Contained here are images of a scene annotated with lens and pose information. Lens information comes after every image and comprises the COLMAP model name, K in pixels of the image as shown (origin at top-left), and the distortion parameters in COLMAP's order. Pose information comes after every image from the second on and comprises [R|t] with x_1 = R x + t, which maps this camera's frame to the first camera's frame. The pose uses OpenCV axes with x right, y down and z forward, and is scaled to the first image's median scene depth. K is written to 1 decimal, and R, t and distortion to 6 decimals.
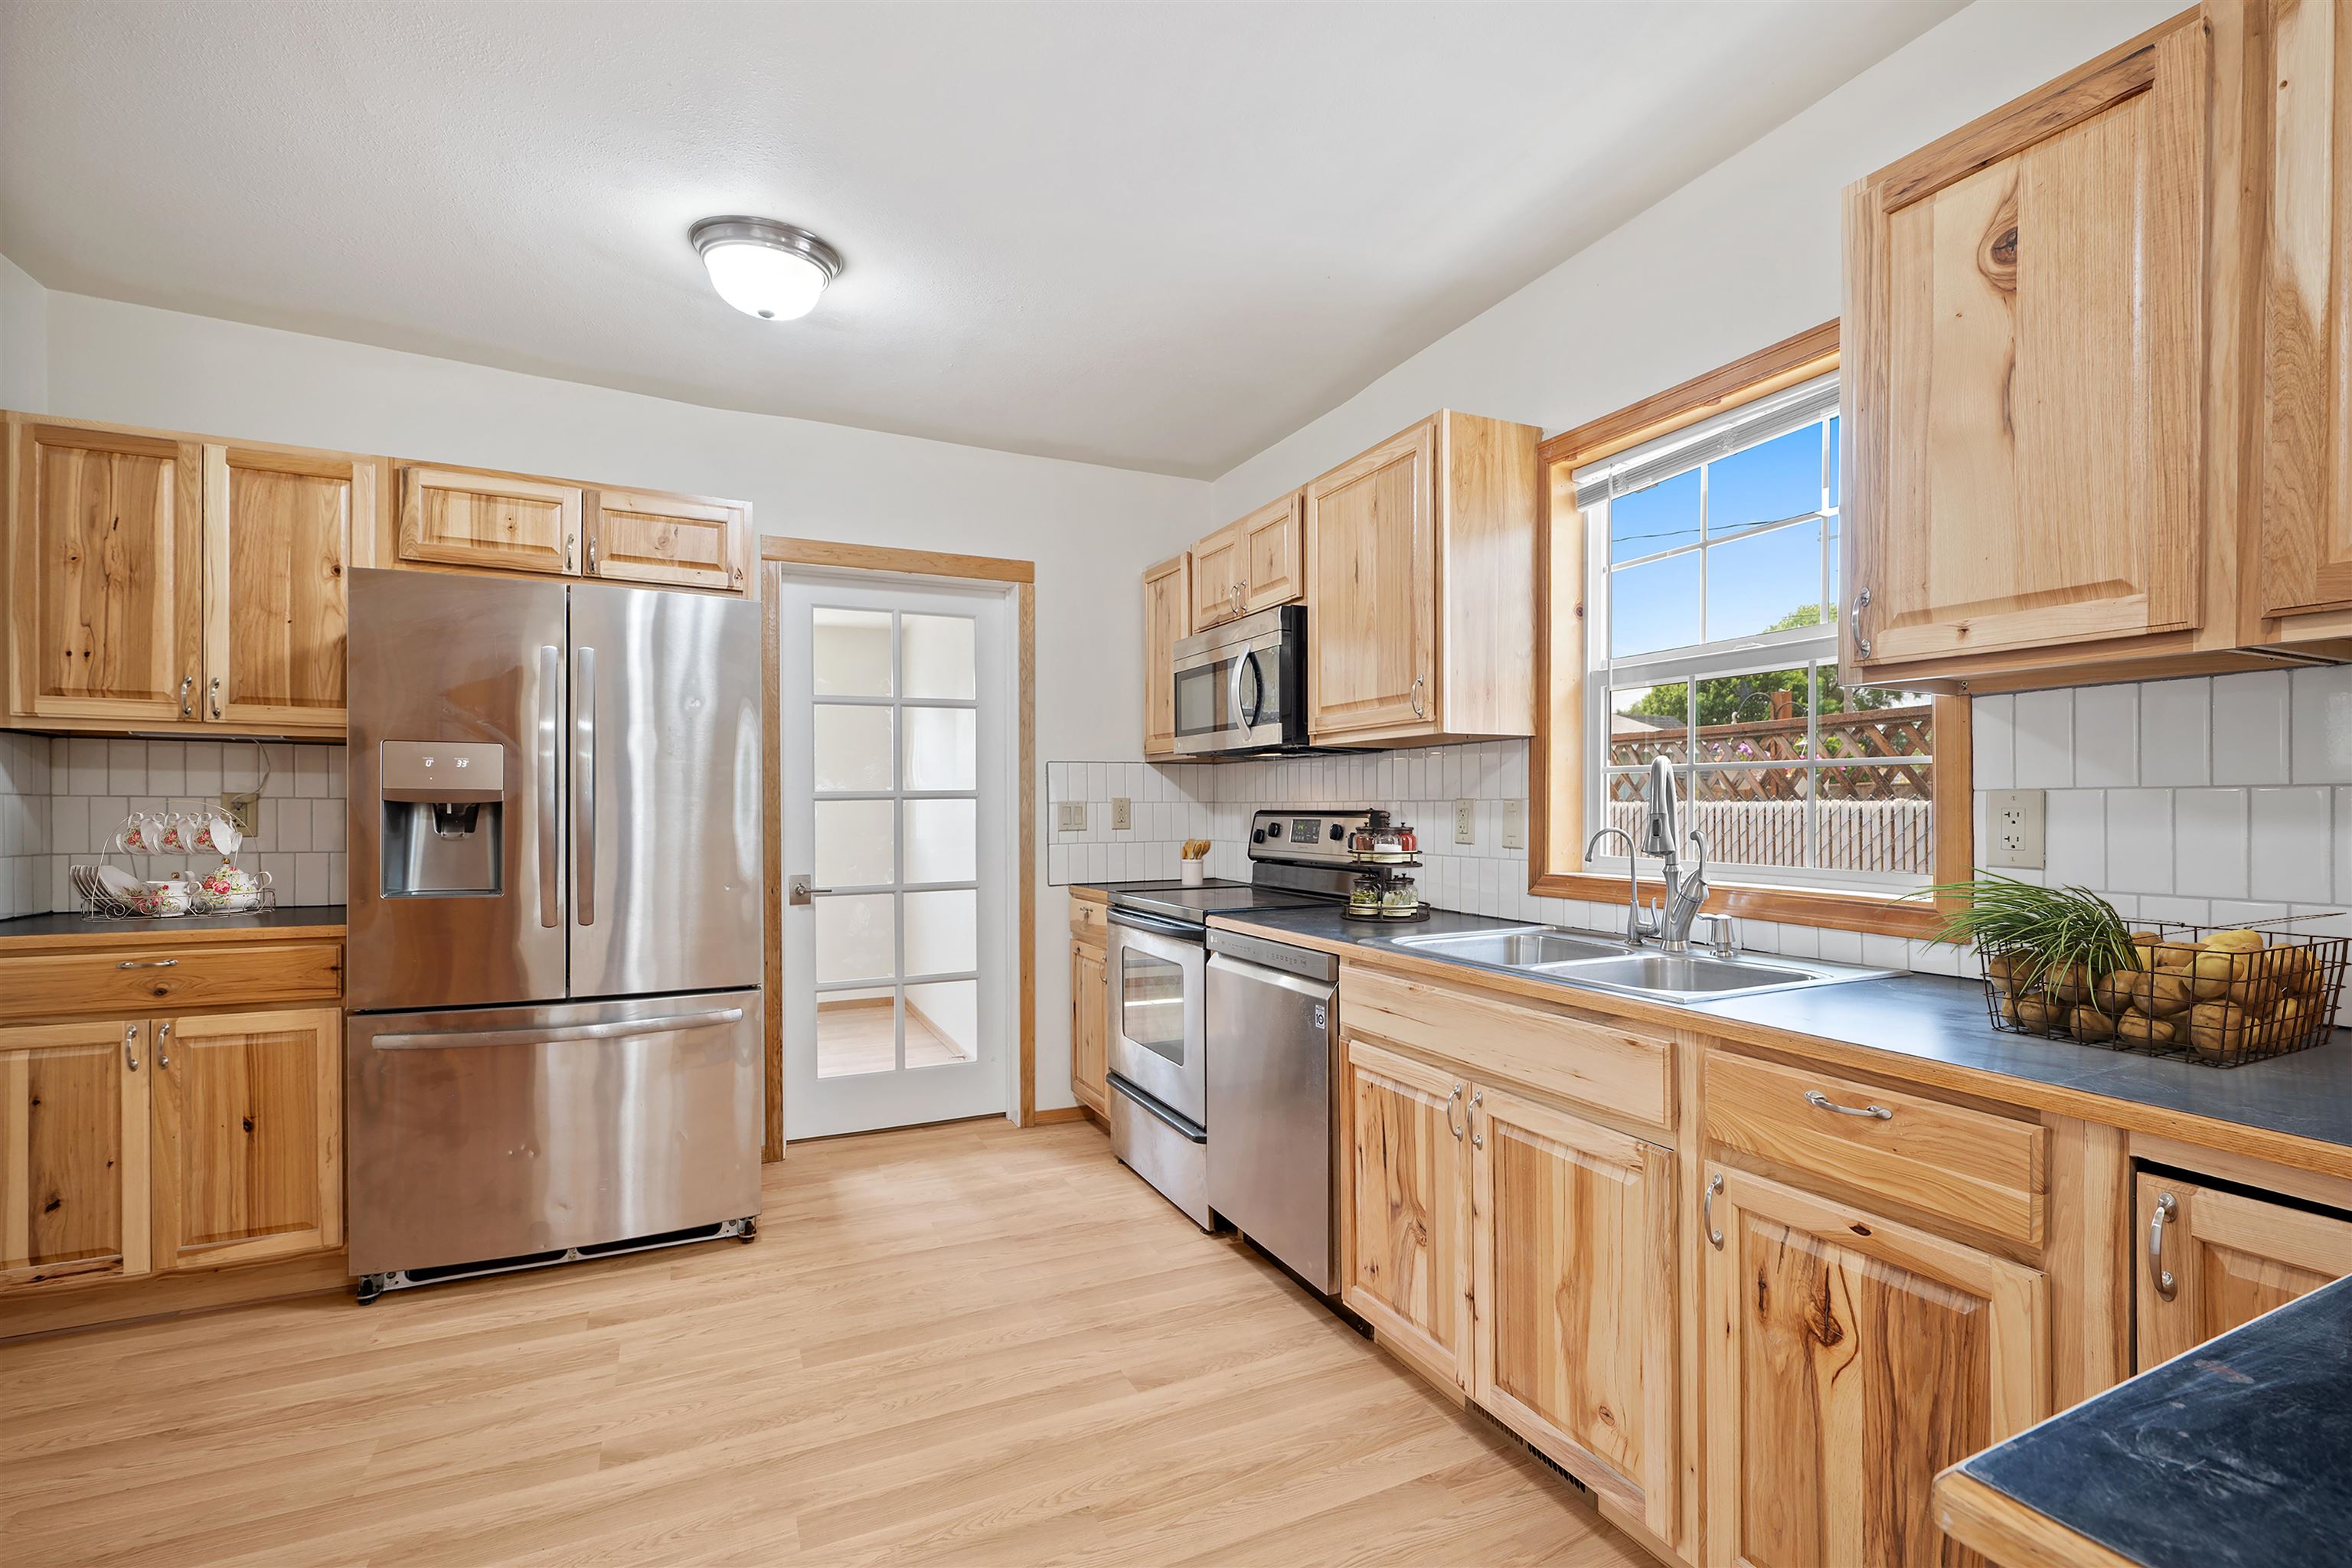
lens RADIAL K [[1050.0, 0, 1179.7], [0, 1050.0, 816.4], [0, 0, 1]] dist [0.002675, -0.000462]
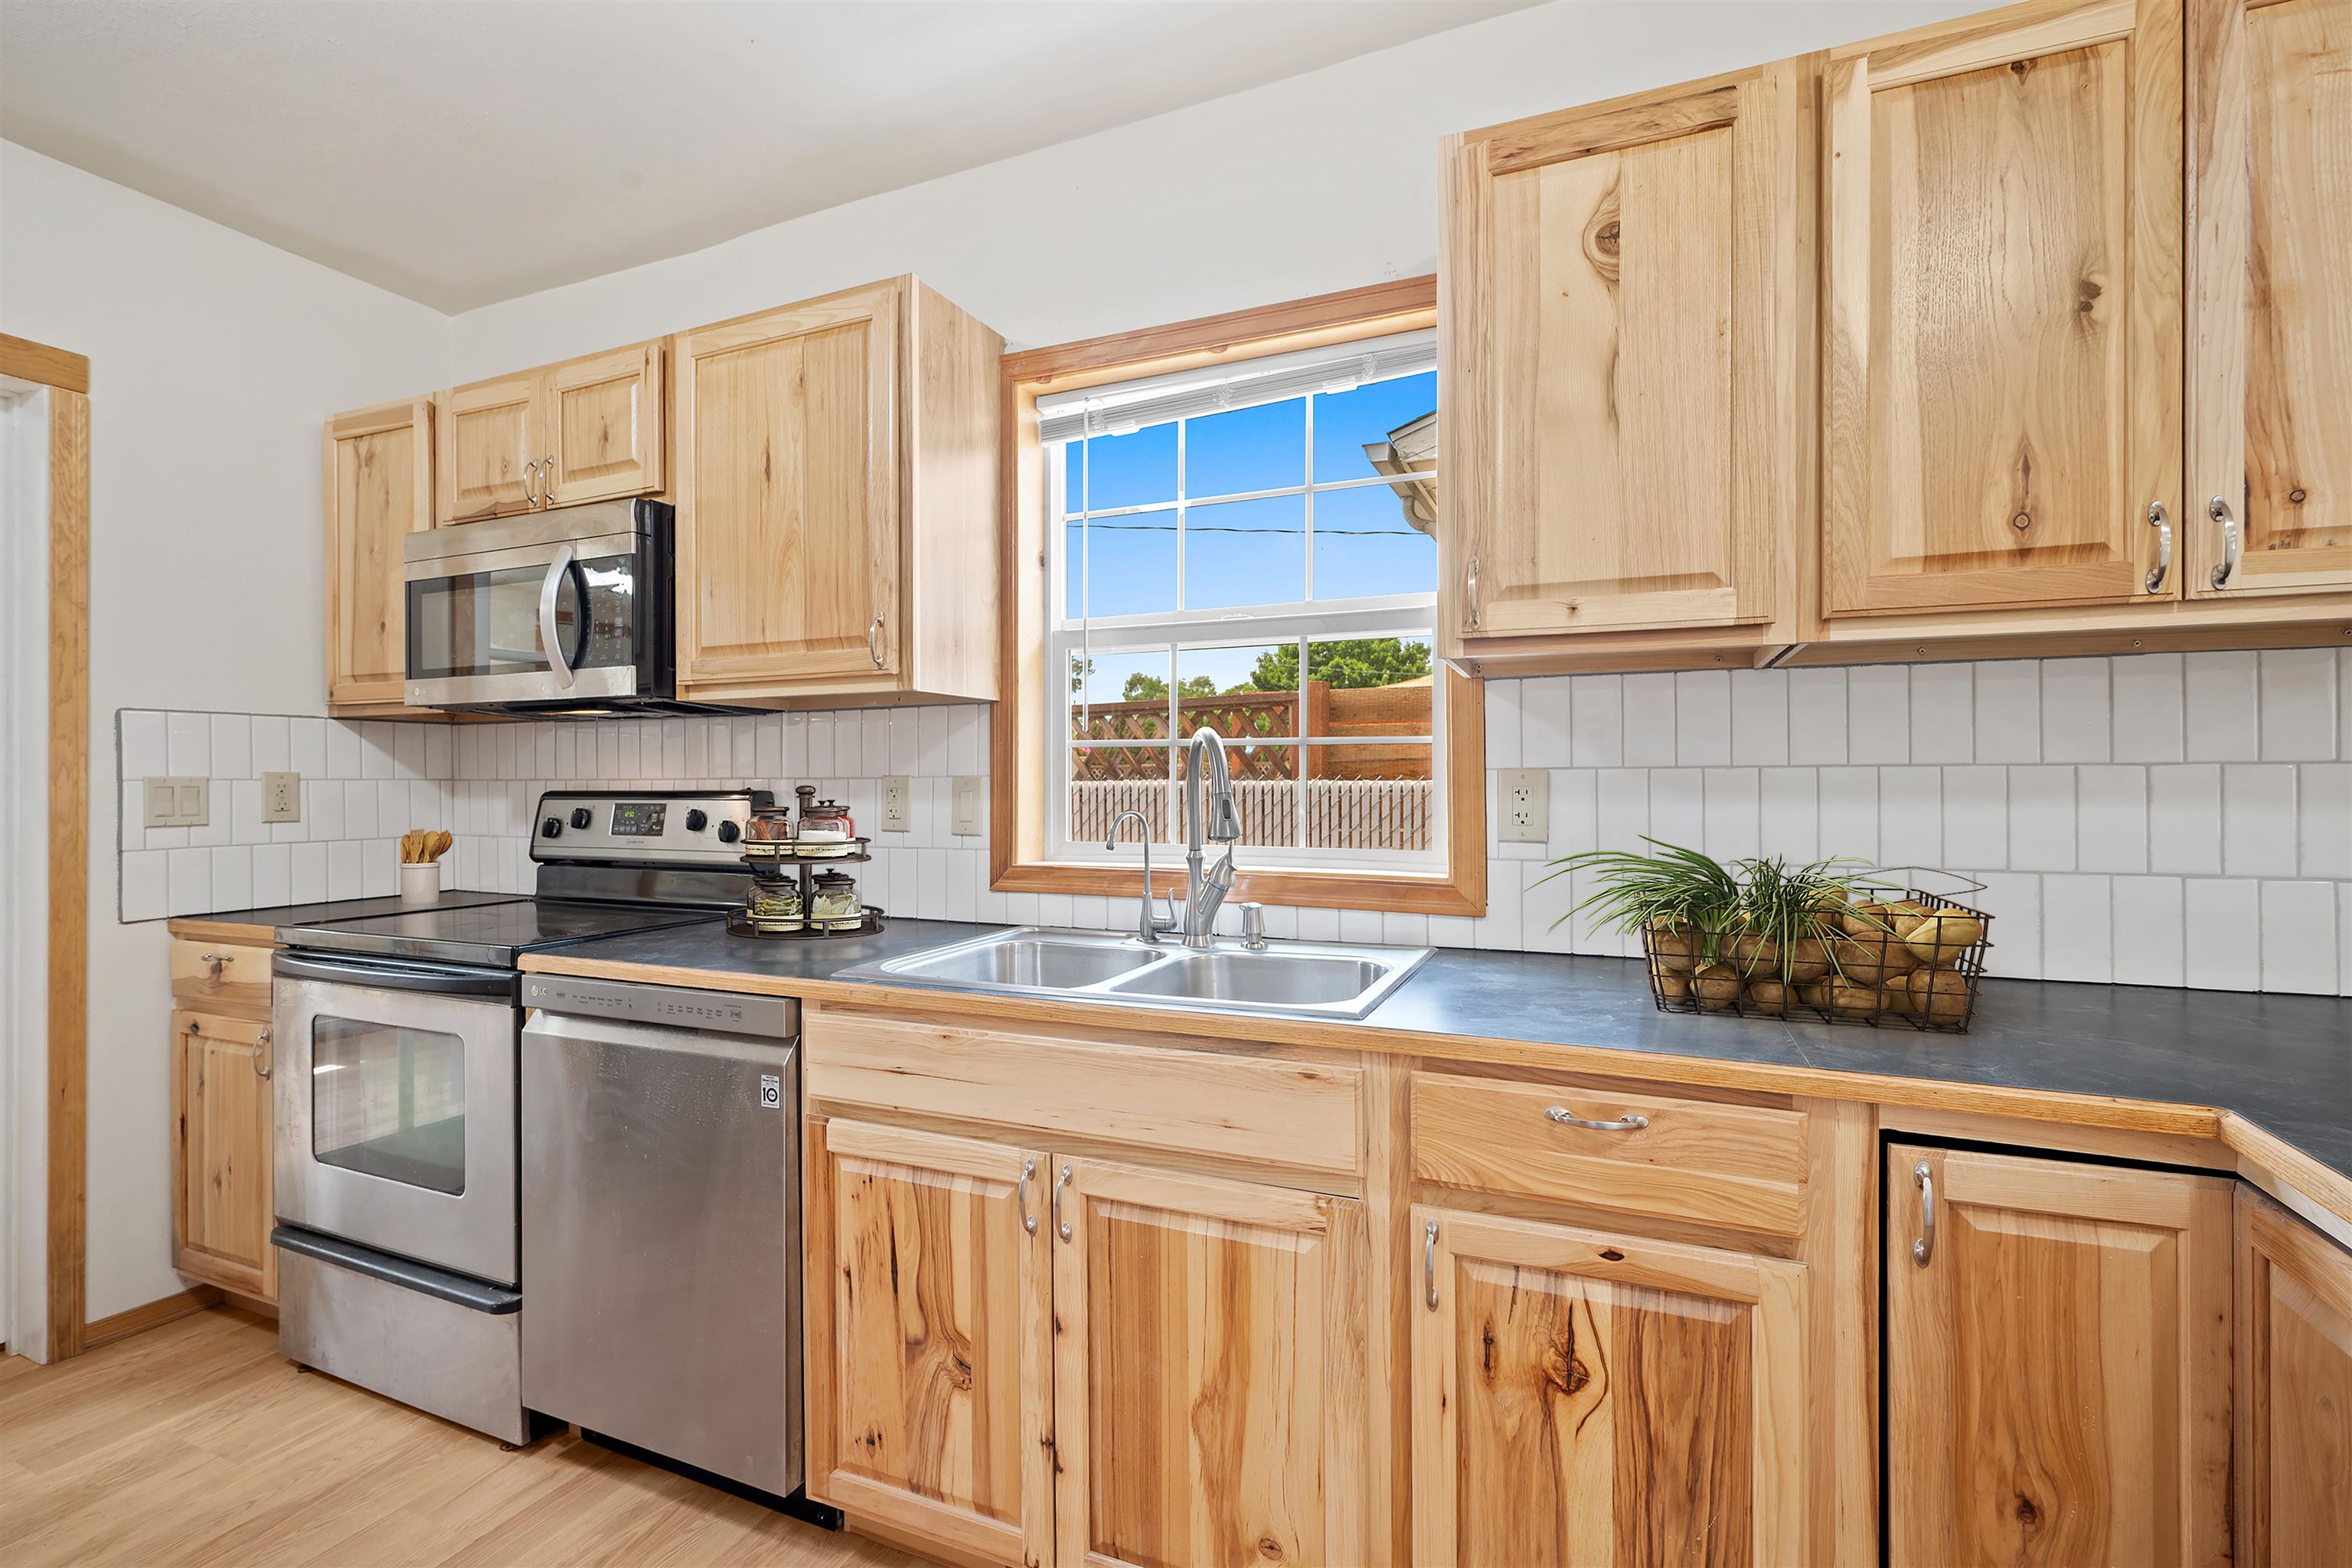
lens RADIAL K [[1050.0, 0, 1177.5], [0, 1050.0, 781.9], [0, 0, 1]] dist [0.002675, -0.000462]
pose [[0.749636, 0.001736, 0.661848, -0.112131], [0.007126, 0.999917, -0.010694, -0.002100], [-0.661812, 0.012733, 0.749562, 0.282221]]
